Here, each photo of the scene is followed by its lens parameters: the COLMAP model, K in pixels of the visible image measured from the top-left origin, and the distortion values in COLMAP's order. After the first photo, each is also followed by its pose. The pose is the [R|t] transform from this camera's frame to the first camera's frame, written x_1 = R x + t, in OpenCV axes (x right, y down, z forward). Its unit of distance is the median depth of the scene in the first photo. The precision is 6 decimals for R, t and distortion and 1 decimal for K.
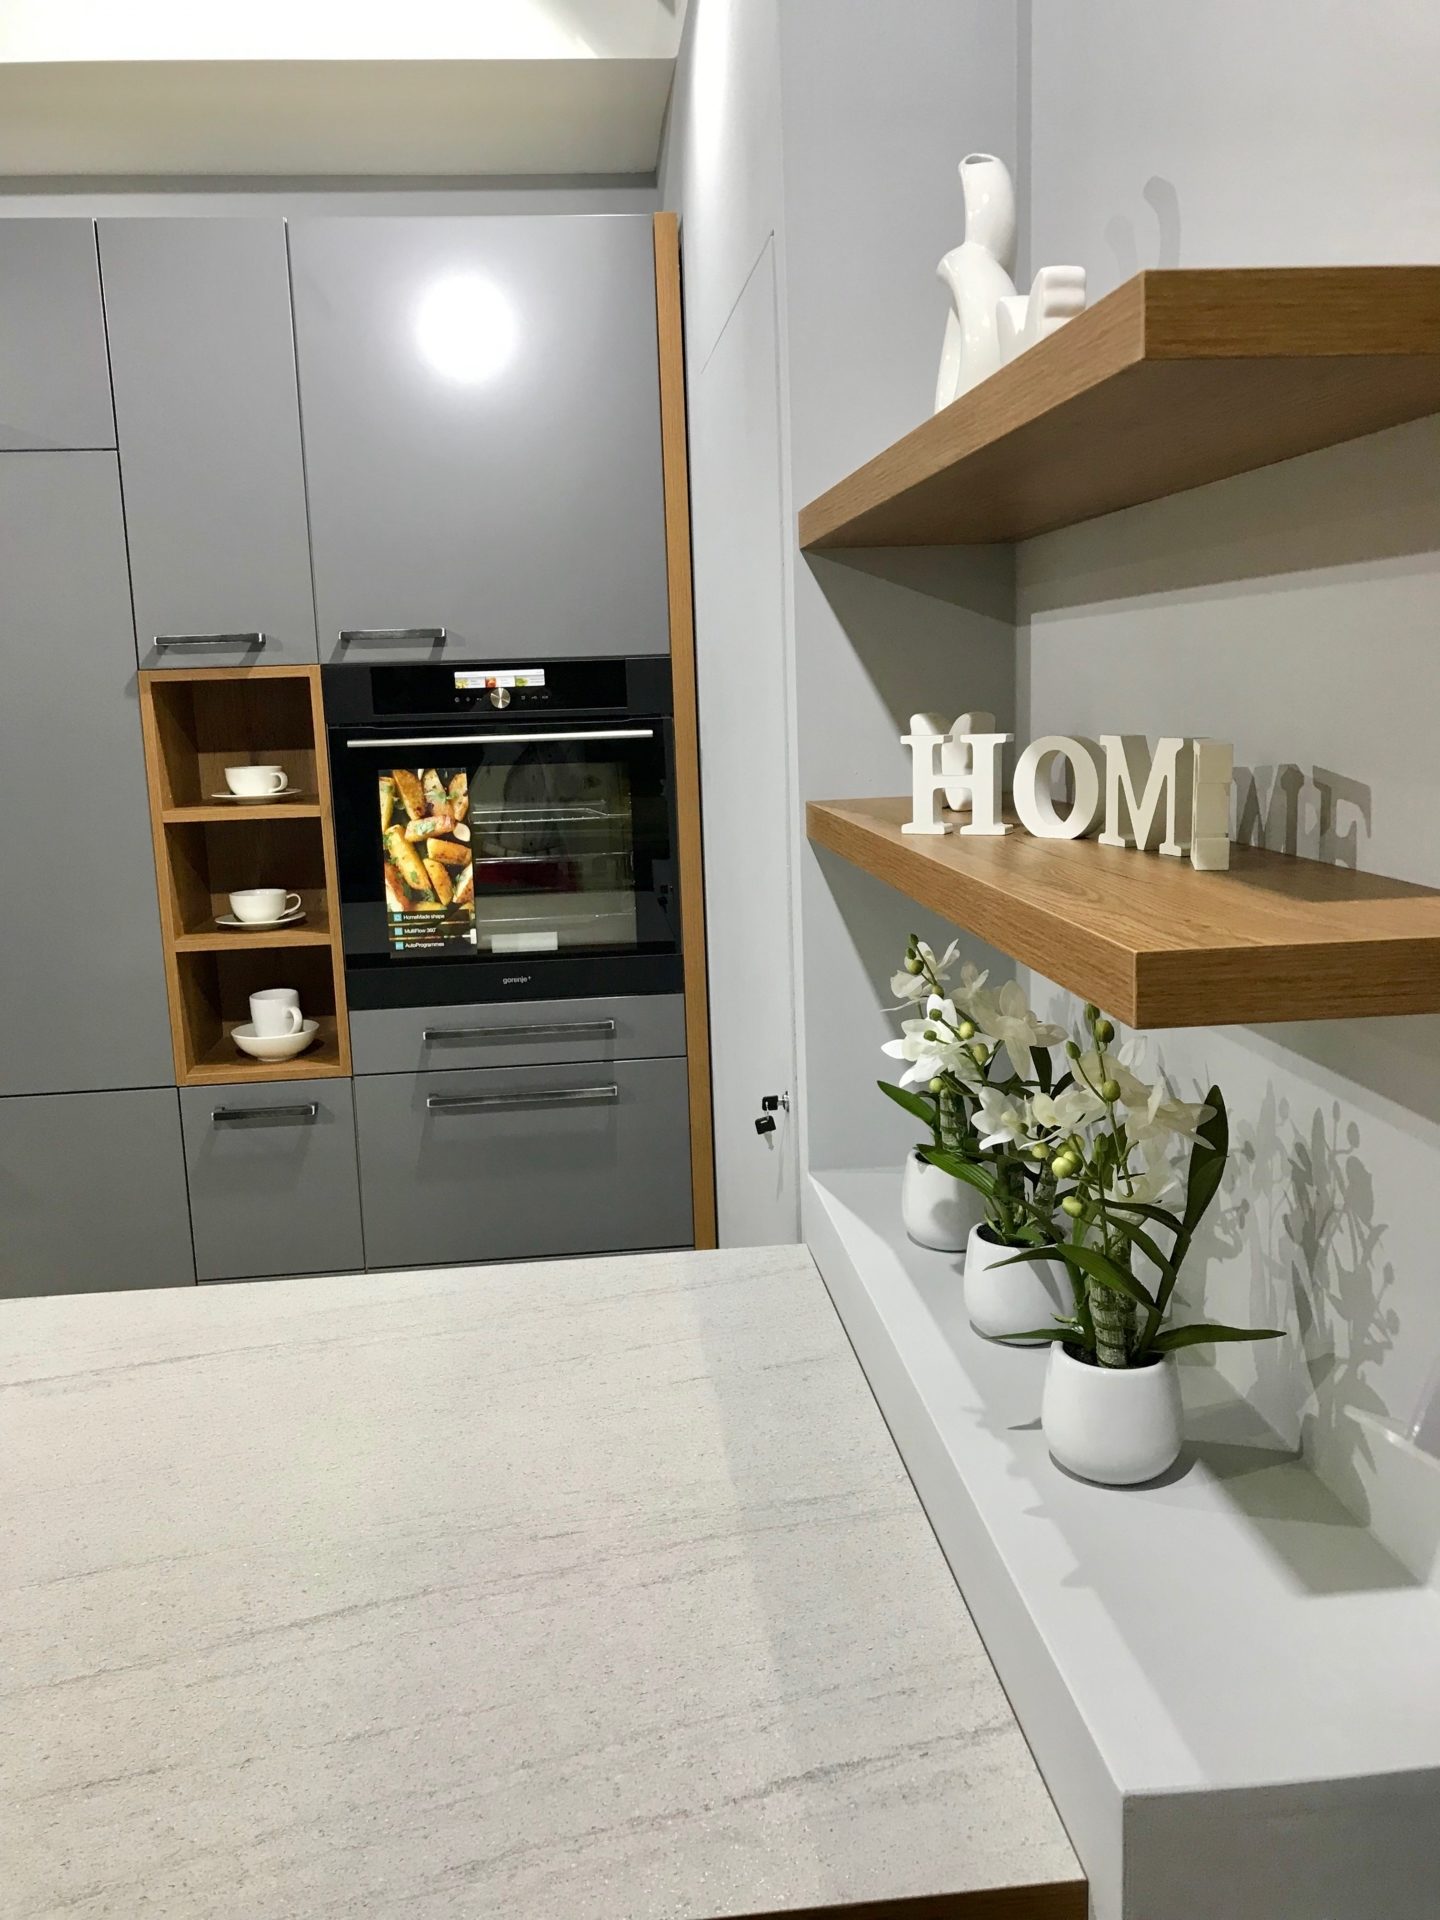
lens RADIAL K [[1574.7, 0, 712.2], [0, 1574.7, 945.2], [0, 0, 1]] dist [0.039779, -0.040559]
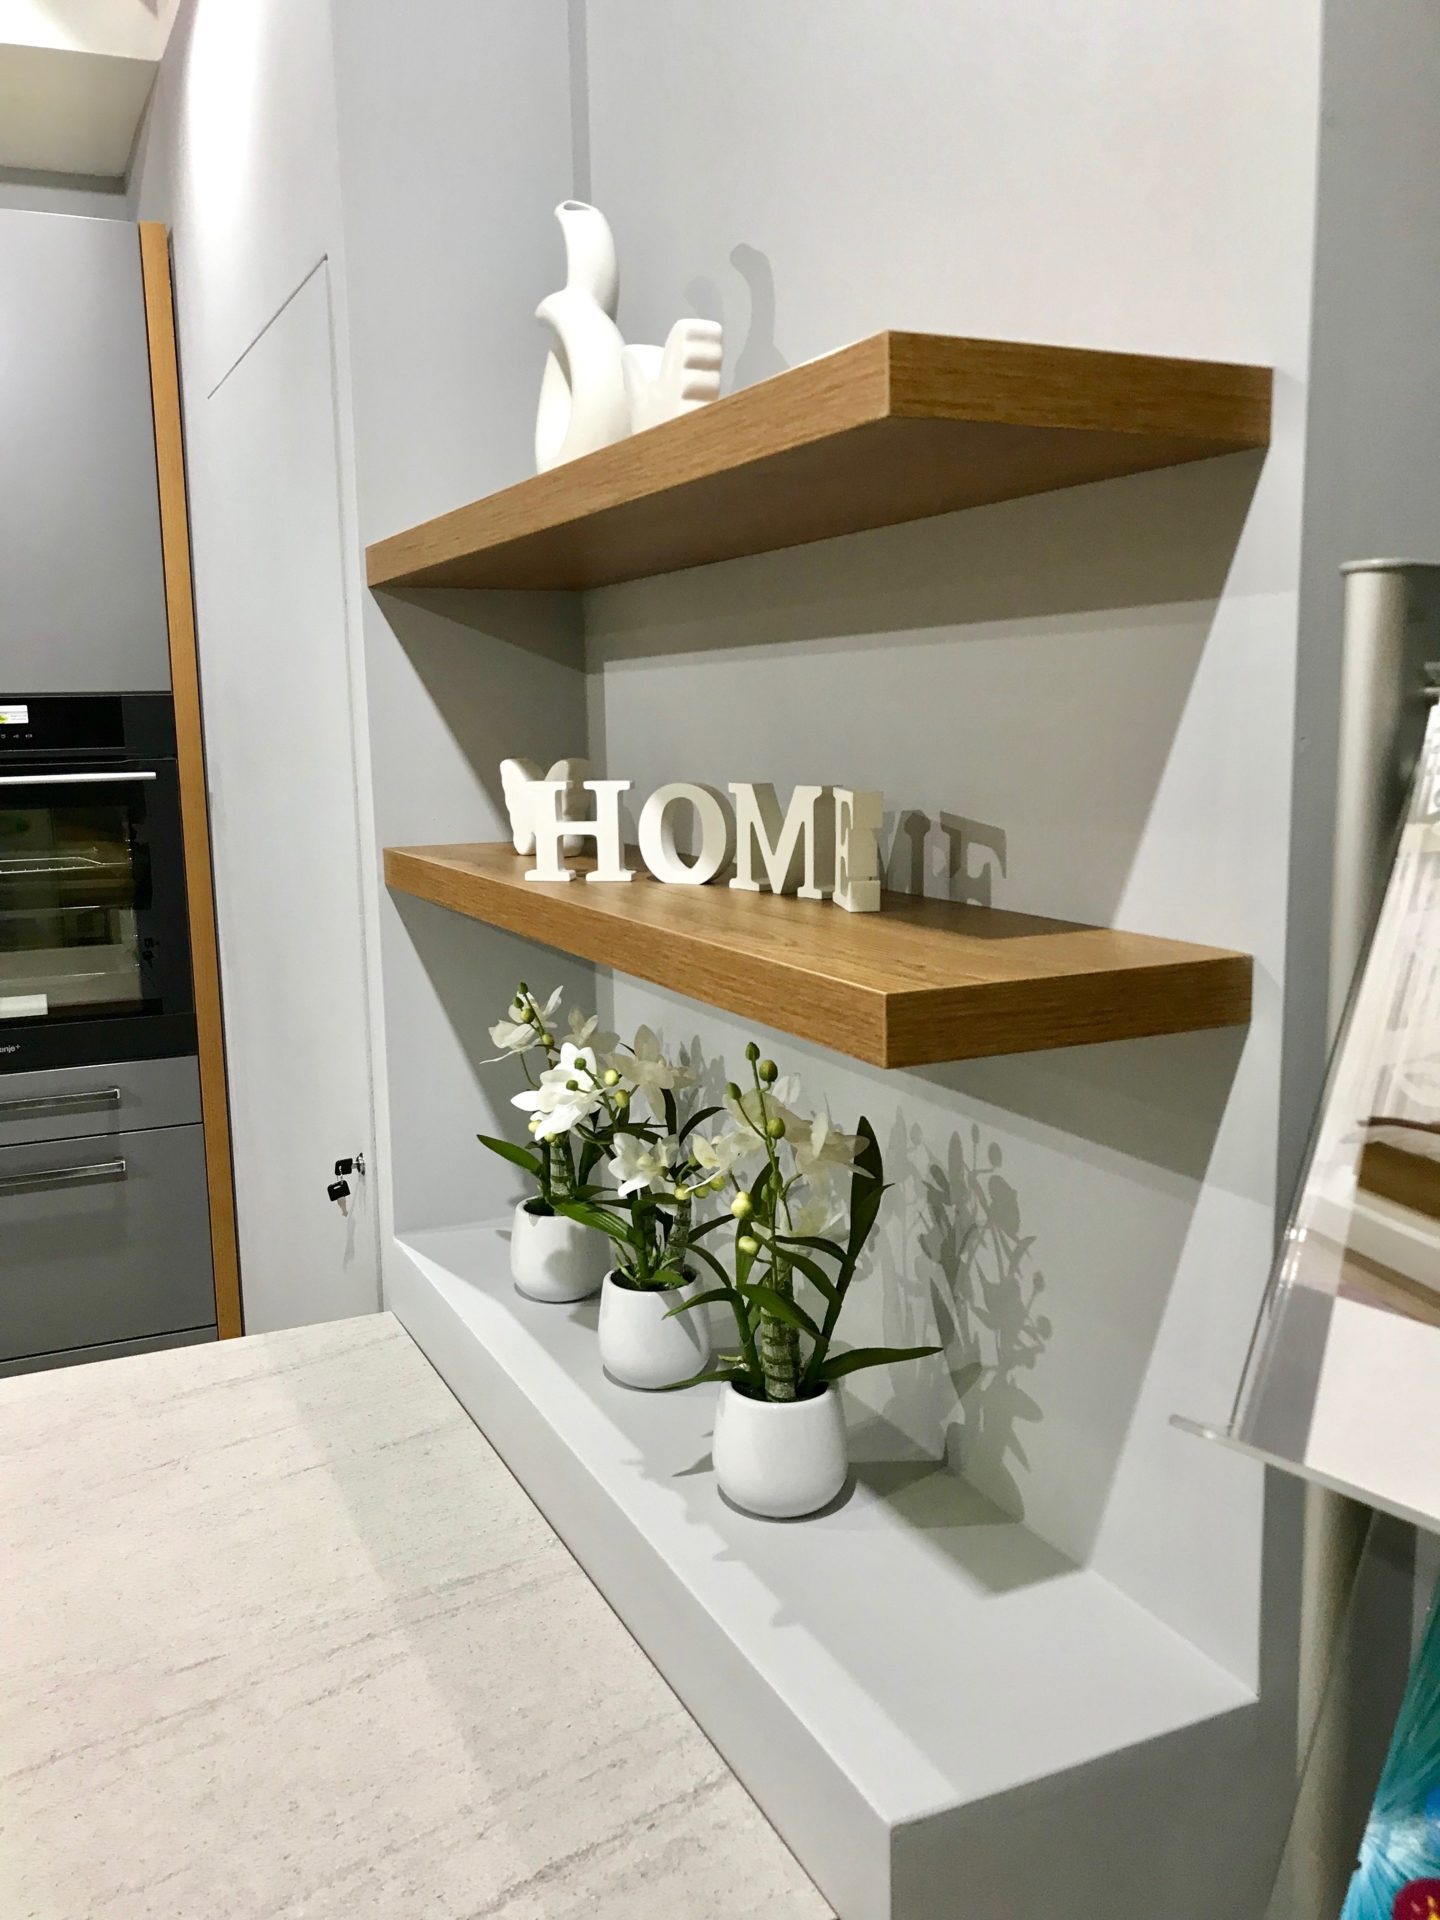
lens RADIAL K [[1574.7, 0, 686.1], [0, 1574.7, 961.0], [0, 0, 1]] dist [0.039779, -0.040559]
pose [[0.945456, -0.032821, 0.324092, -0.084174], [0.038964, 0.999163, -0.012481, -0.003925], [-0.323411, 0.024428, 0.945943, 0.034732]]
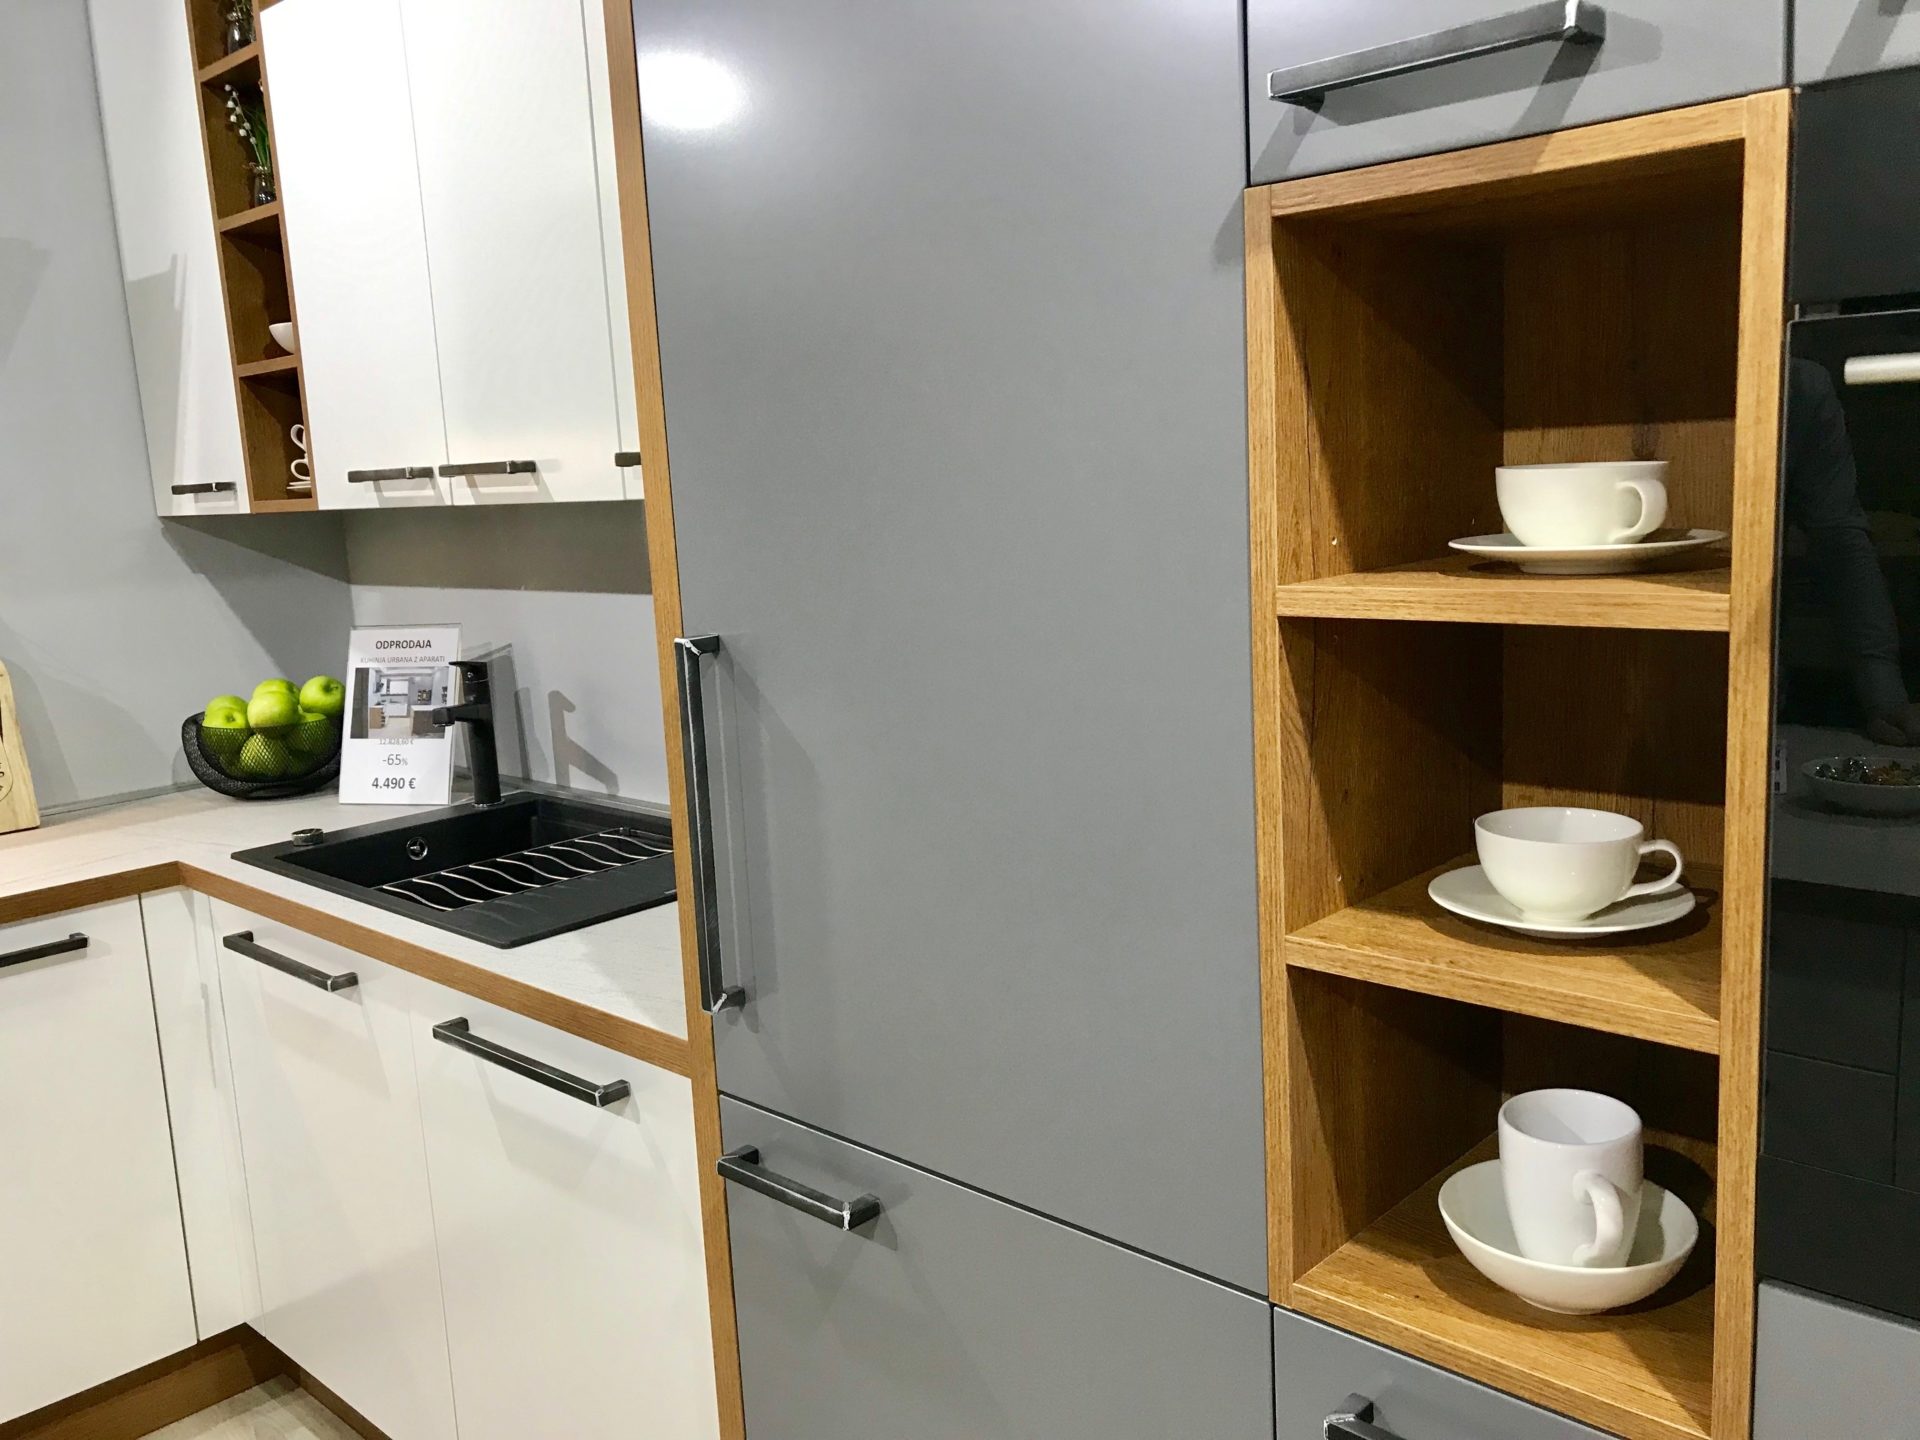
lens RADIAL K [[1574.7, 0, 948.8], [0, 1574.7, 715.2], [0, 0, 1]] dist [0.039779, -0.040559]
pose [[0.644693, 0.121489, -0.754726, -0.202753], [-0.103254, 0.992082, 0.071496, -0.124081], [0.757437, 0.031835, 0.652132, 1.205134]]
